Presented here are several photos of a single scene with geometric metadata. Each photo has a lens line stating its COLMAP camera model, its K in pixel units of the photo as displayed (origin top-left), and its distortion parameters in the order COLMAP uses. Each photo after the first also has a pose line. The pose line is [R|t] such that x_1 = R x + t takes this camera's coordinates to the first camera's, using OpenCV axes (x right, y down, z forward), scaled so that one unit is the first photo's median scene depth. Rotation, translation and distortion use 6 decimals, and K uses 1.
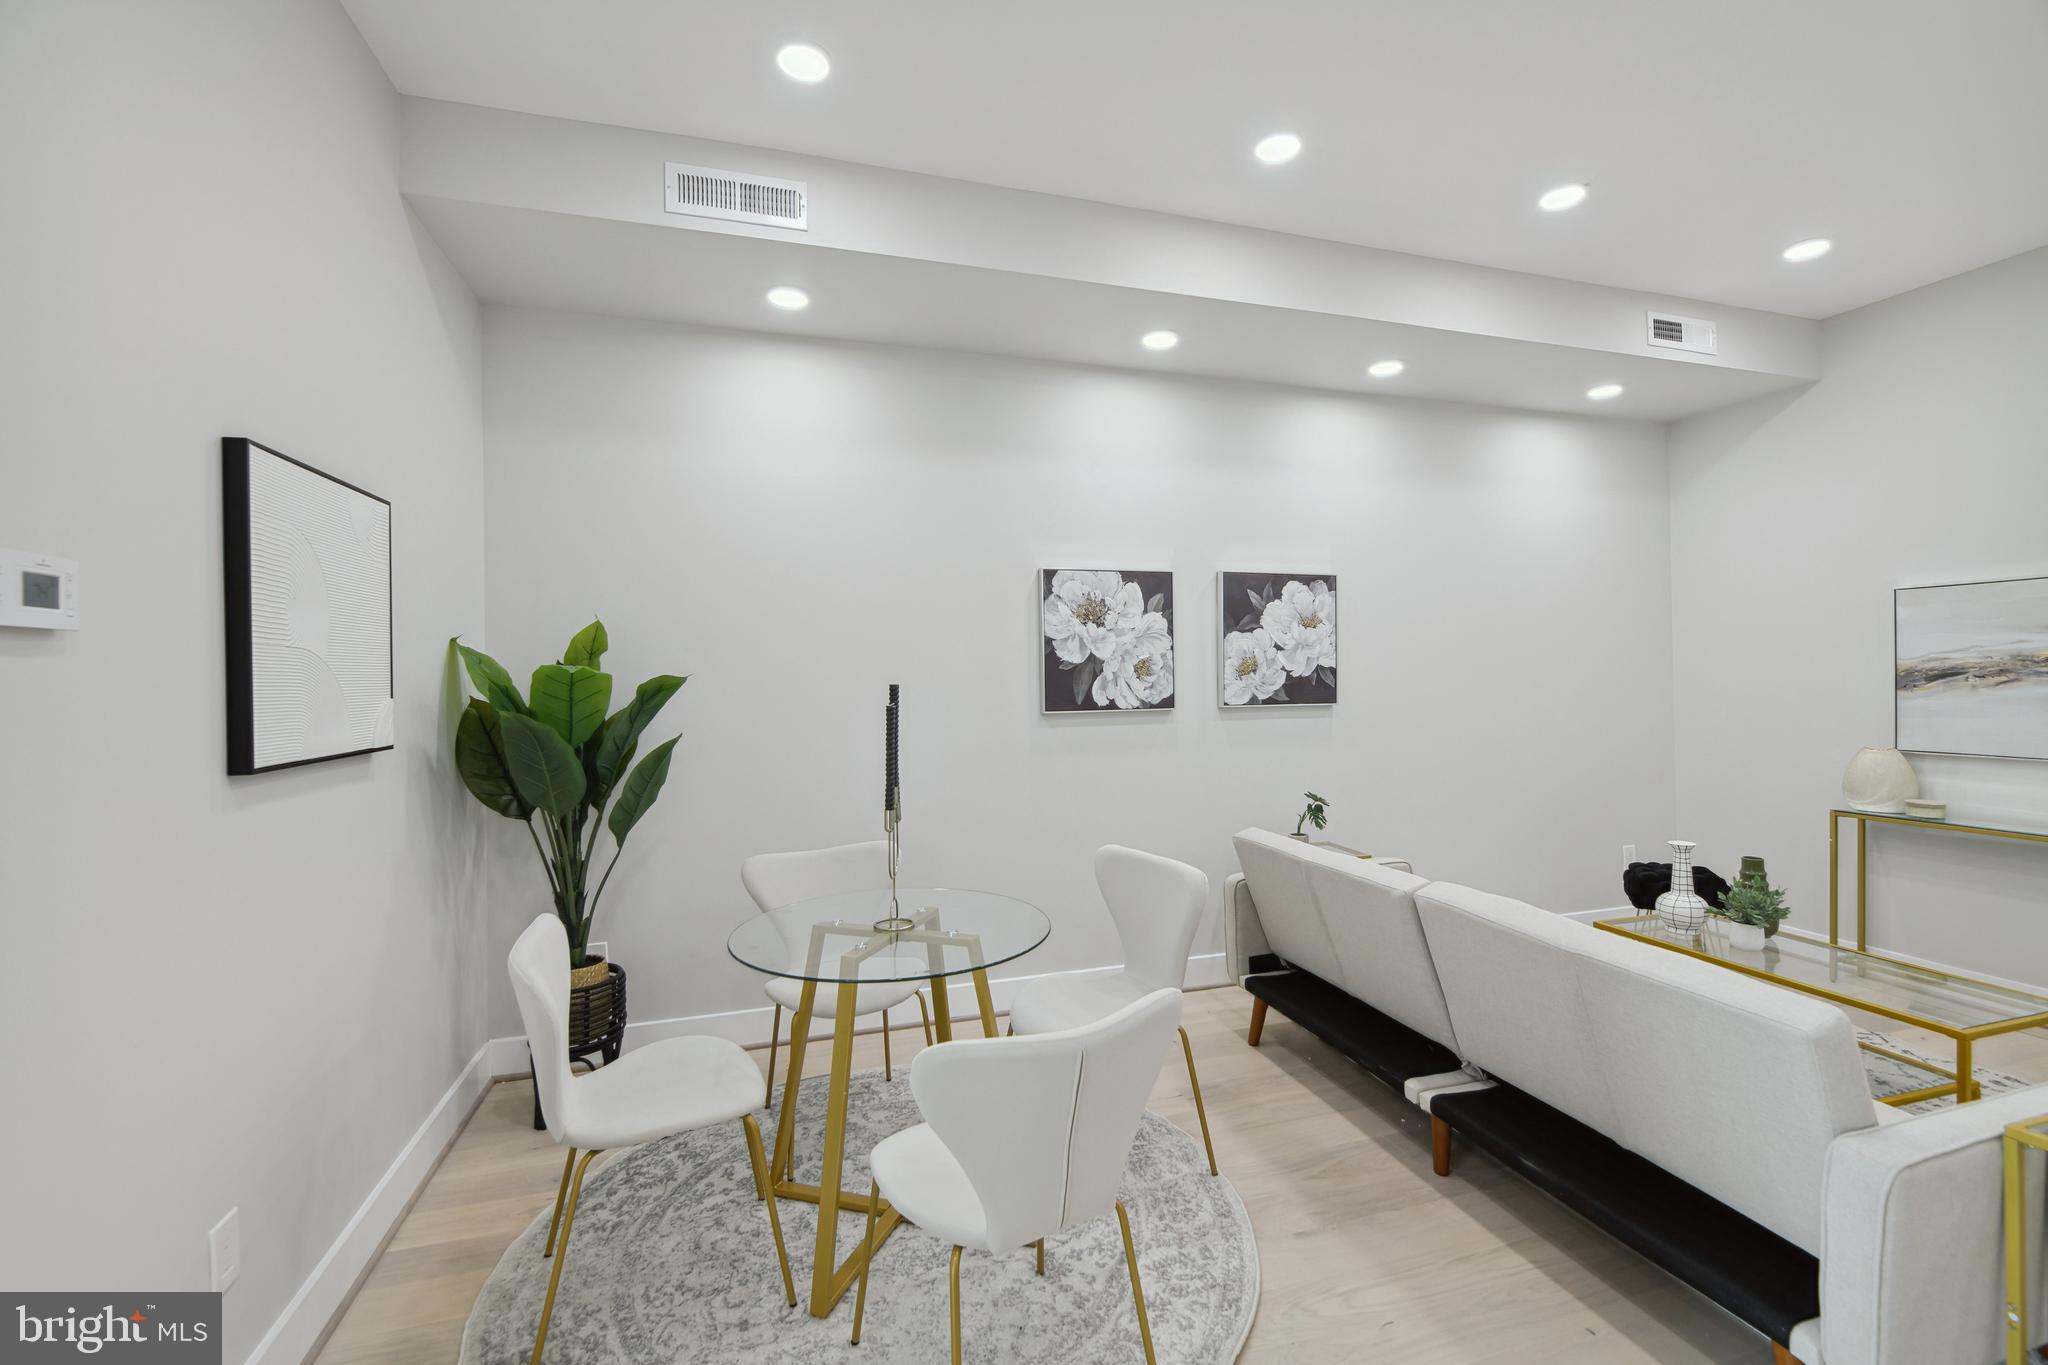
lens RADIAL K [[869.2, 0, 1024.0], [0, 869.2, 682.5], [0, 0, 1]] dist [0.000748, -0.000035]
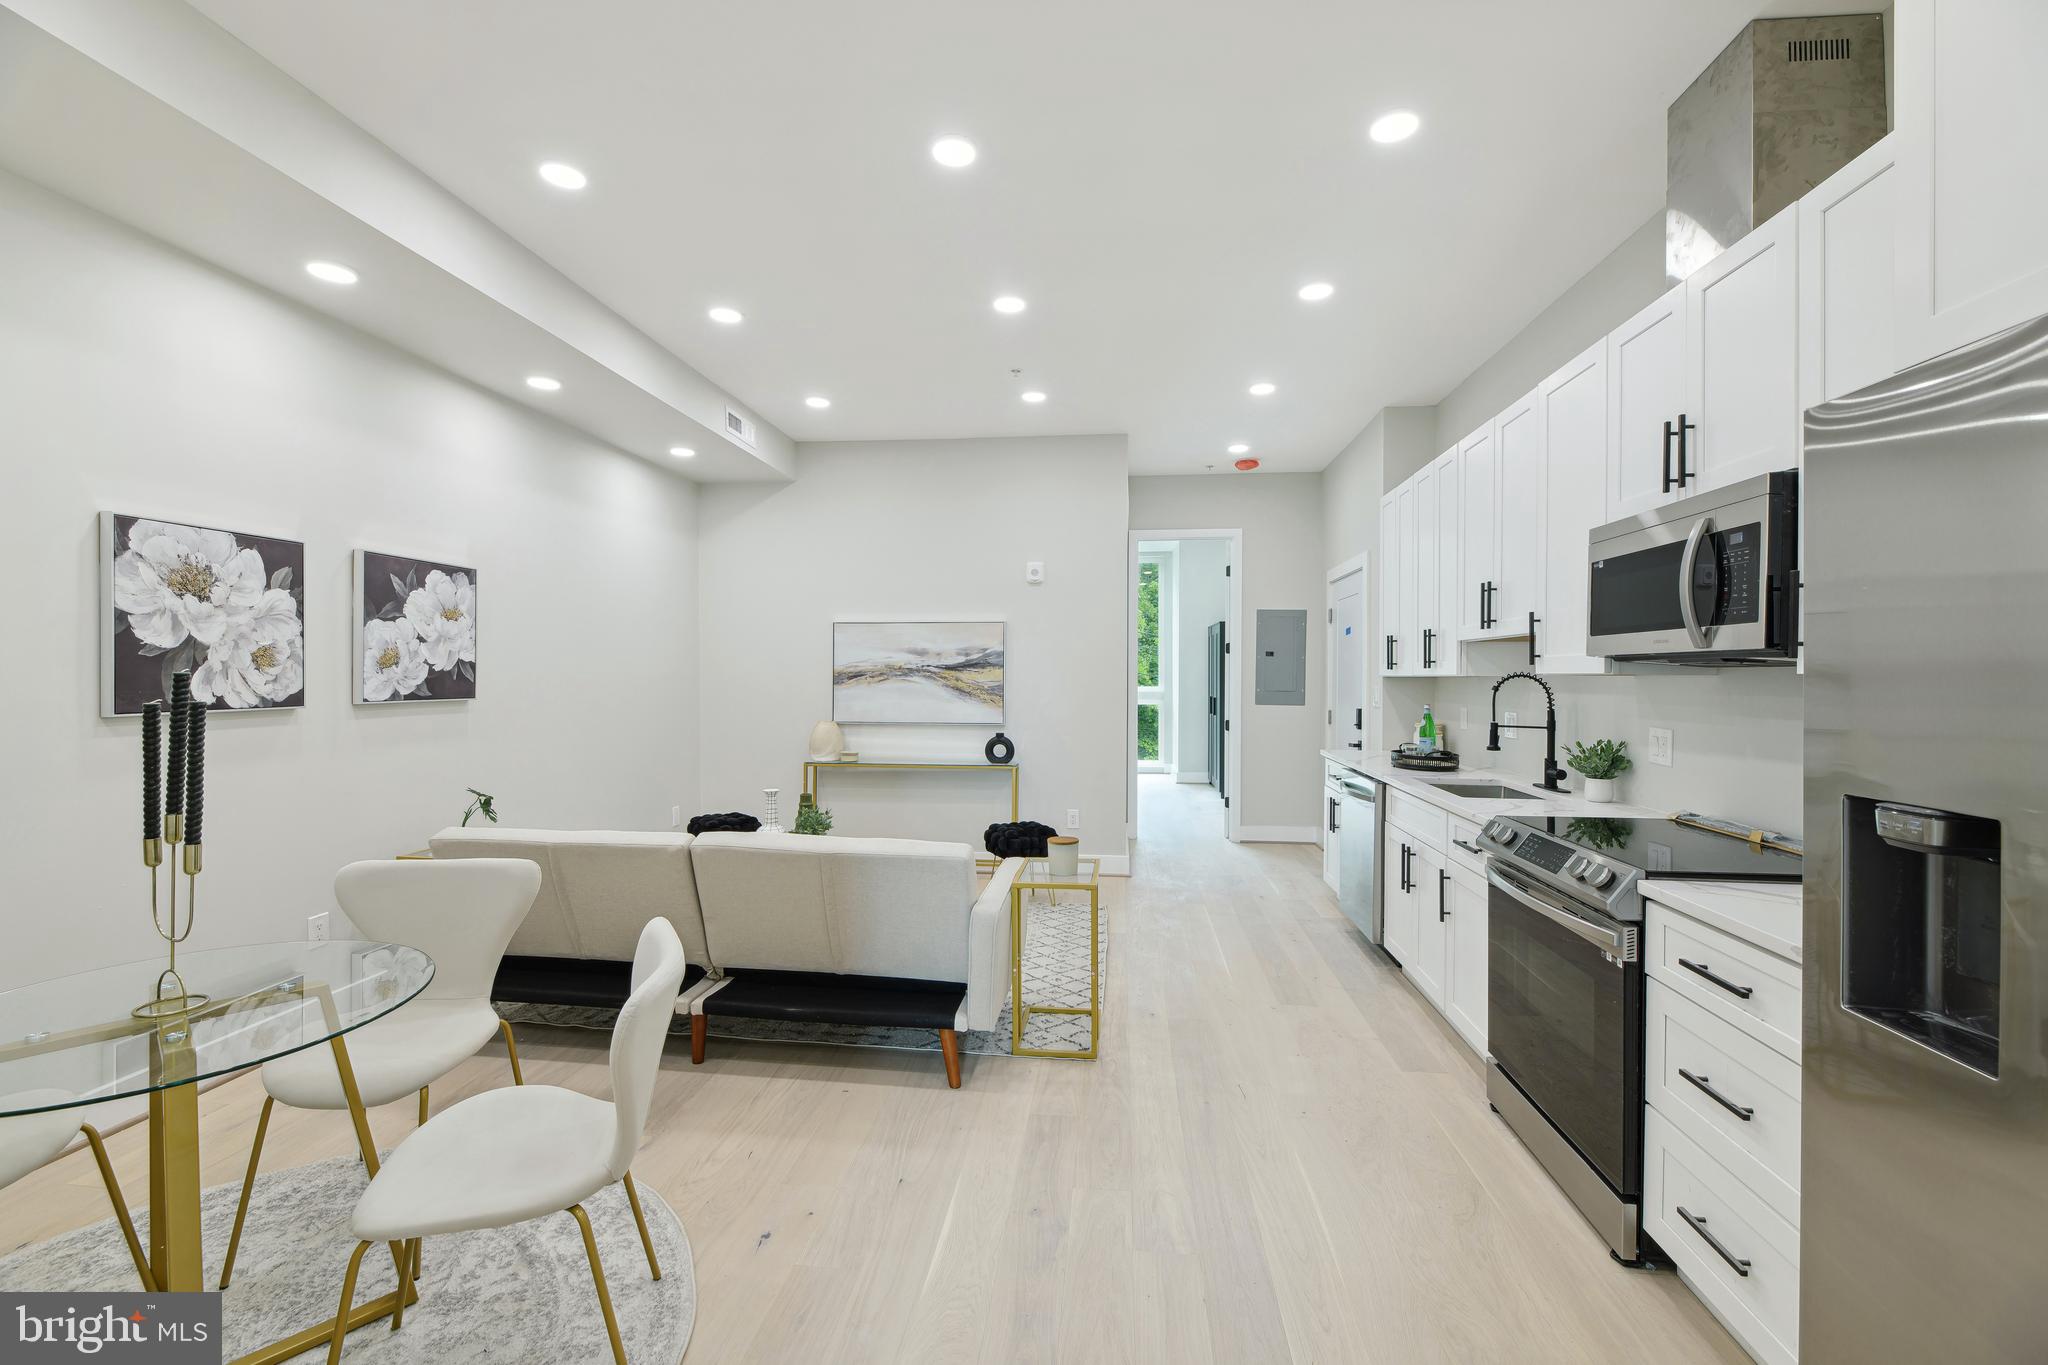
lens RADIAL K [[832.8, 0, 1017.0], [0, 832.8, 679.4], [0, 0, 1]] dist [0.002333, 0.000188]
pose [[0.420883, 0.006211, 0.907094, -0.268880], [-0.004940, 0.999977, -0.004555, 0.004218], [-0.907101, -0.002563, 0.420904, 0.040544]]
